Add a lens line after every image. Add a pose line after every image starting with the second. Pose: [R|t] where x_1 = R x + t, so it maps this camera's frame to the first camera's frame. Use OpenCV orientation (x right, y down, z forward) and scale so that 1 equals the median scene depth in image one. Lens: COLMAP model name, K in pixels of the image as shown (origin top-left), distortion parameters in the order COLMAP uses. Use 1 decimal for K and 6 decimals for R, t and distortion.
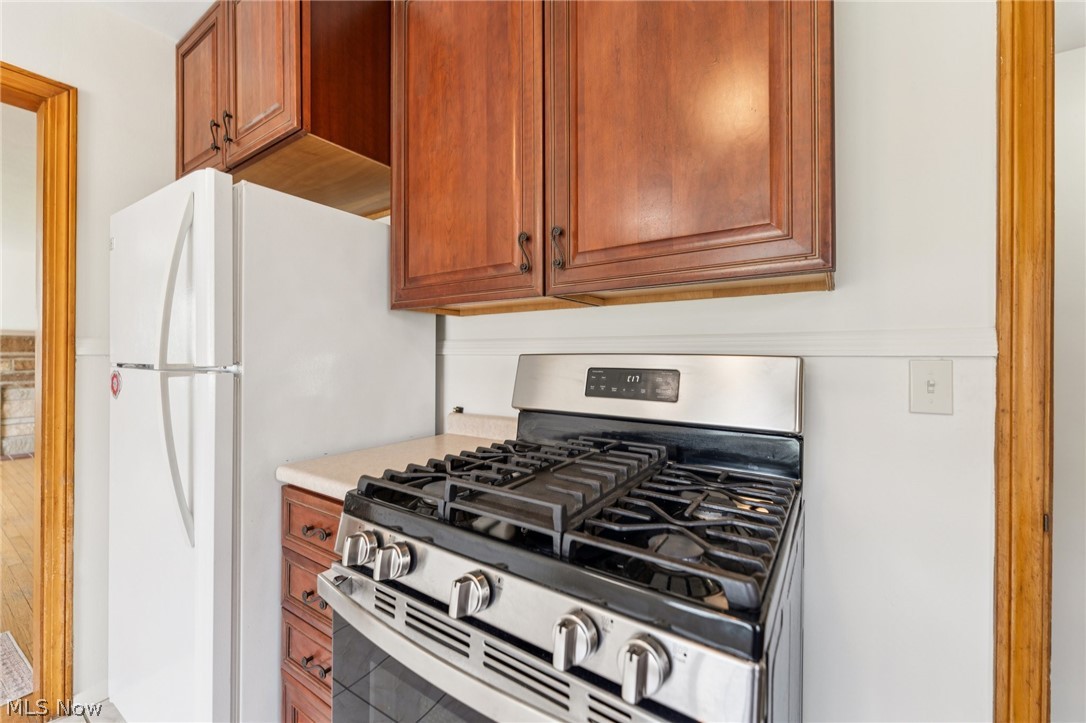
lens RADIAL K [[438.4, 0, 536.0], [0, 438.4, 356.9], [0, 0, 1]] dist [0.000470, -0.000918]
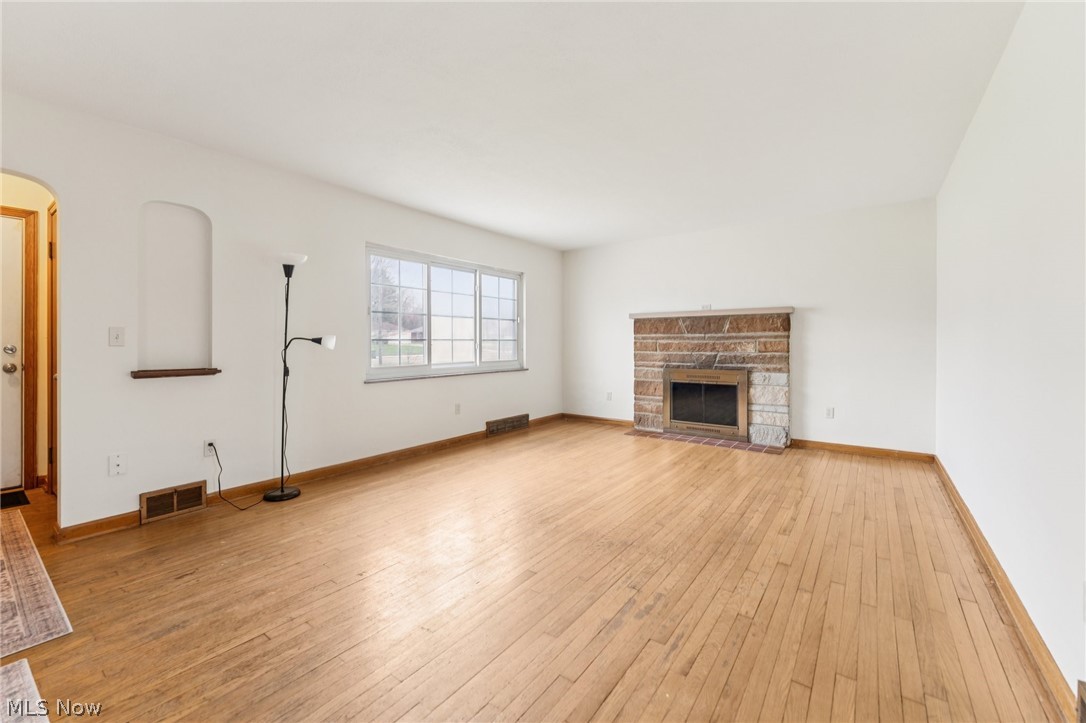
lens RADIAL K [[438.4, 0, 545.2], [0, 438.4, 353.0], [0, 0, 1]] dist [0.000470, -0.000918]
pose [[-0.045885, 0.017356, -0.998796, -0.389309], [-0.005063, 0.999832, 0.017607, 0.028170], [0.998934, 0.005865, -0.045789, 0.903951]]
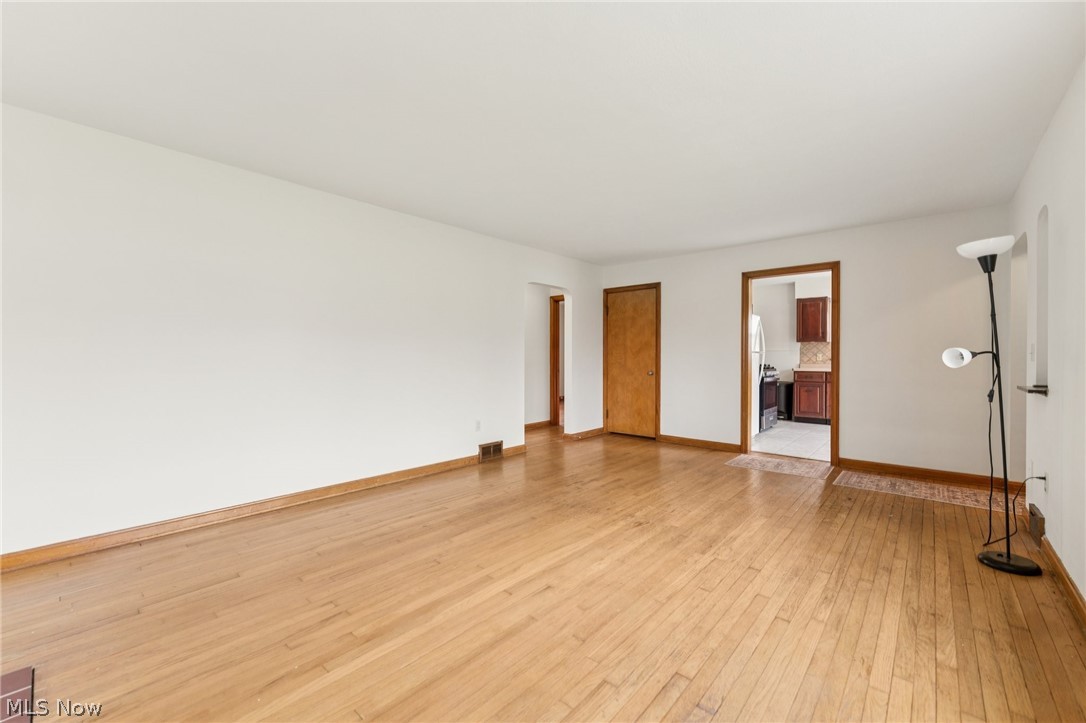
lens RADIAL K [[438.4, 0, 536.5], [0, 438.4, 359.3], [0, 0, 1]] dist [0.000470, -0.000918]
pose [[0.149284, -0.009931, 0.988744, -2.100560], [0.004490, 0.999946, 0.009366, 0.017142], [-0.988784, 0.003041, 0.149320, 0.935989]]
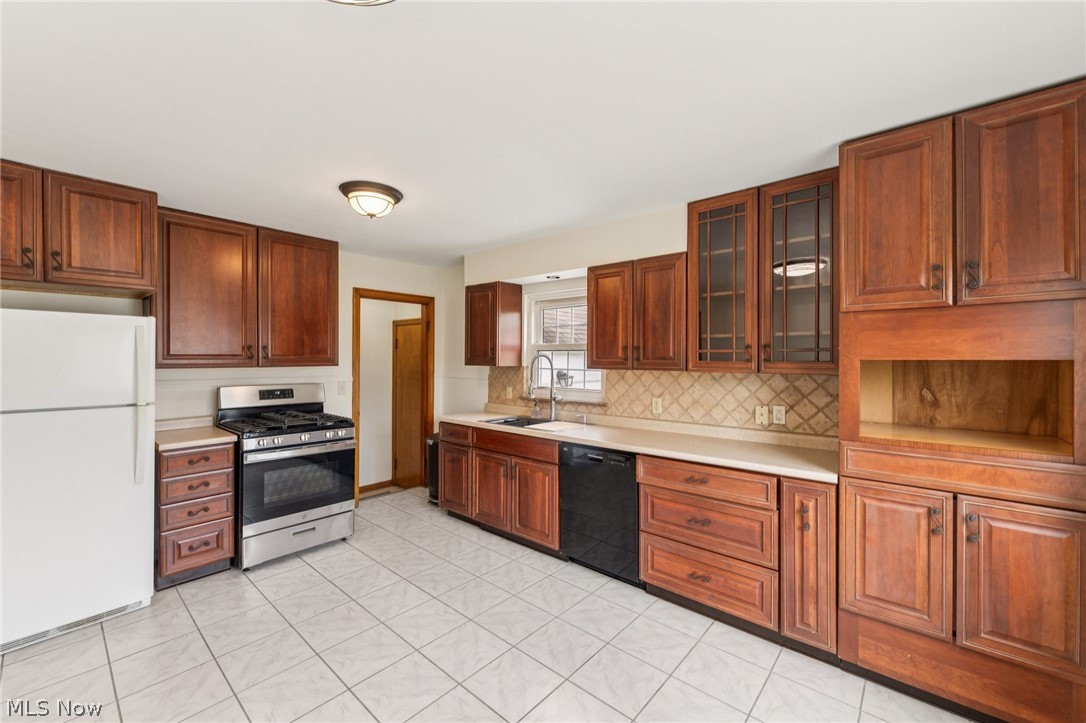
lens RADIAL K [[438.4, 0, 543.2], [0, 438.4, 359.8], [0, 0, 1]] dist [0.000470, -0.000918]
pose [[0.132453, -0.006991, 0.991165, -0.868950], [-0.000210, 0.999975, 0.007081, -0.068600], [-0.991189, -0.001146, 0.132448, -0.429320]]
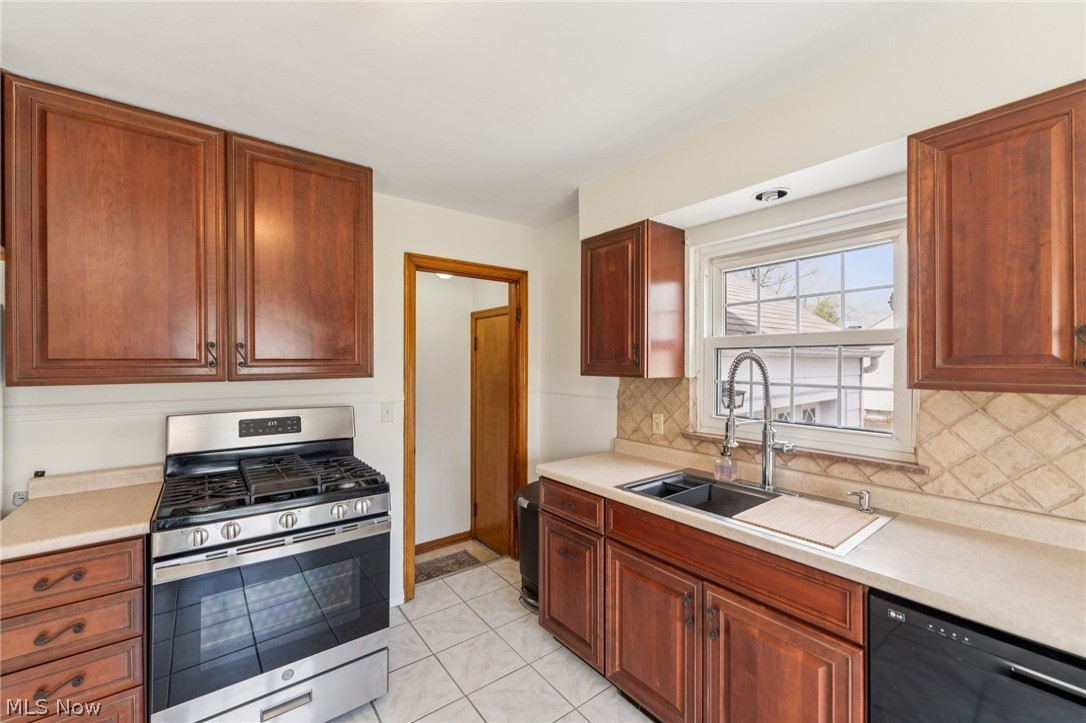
lens RADIAL K [[438.4, 0, 536.5], [0, 438.4, 357.9], [0, 0, 1]] dist [0.000470, -0.000918]
pose [[0.335434, 0.006785, 0.942039, -0.377502], [0.006165, 0.999937, -0.009397, -0.066855], [-0.942043, 0.008960, 0.335371, -0.220828]]
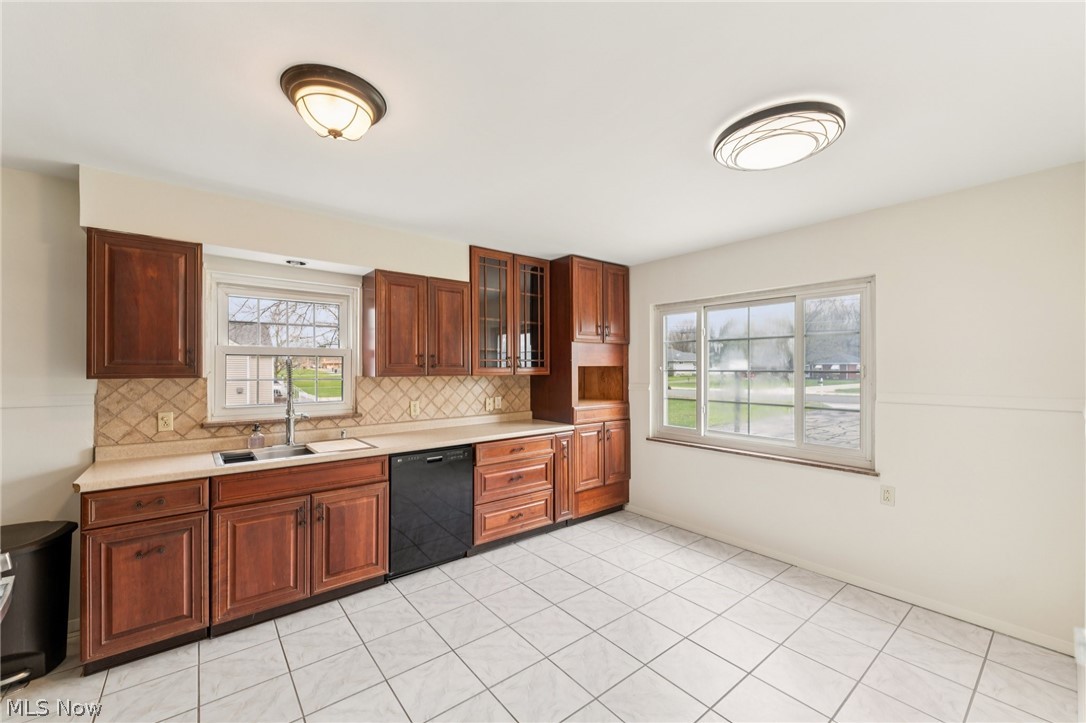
lens RADIAL K [[438.4, 0, 543.2], [0, 438.4, 366.6], [0, 0, 1]] dist [0.000470, -0.000918]
pose [[-0.954116, -0.003071, 0.299420, -0.505450], [-0.002281, 0.999993, 0.002986, -0.066245], [-0.299427, 0.002166, -0.954117, 0.364686]]
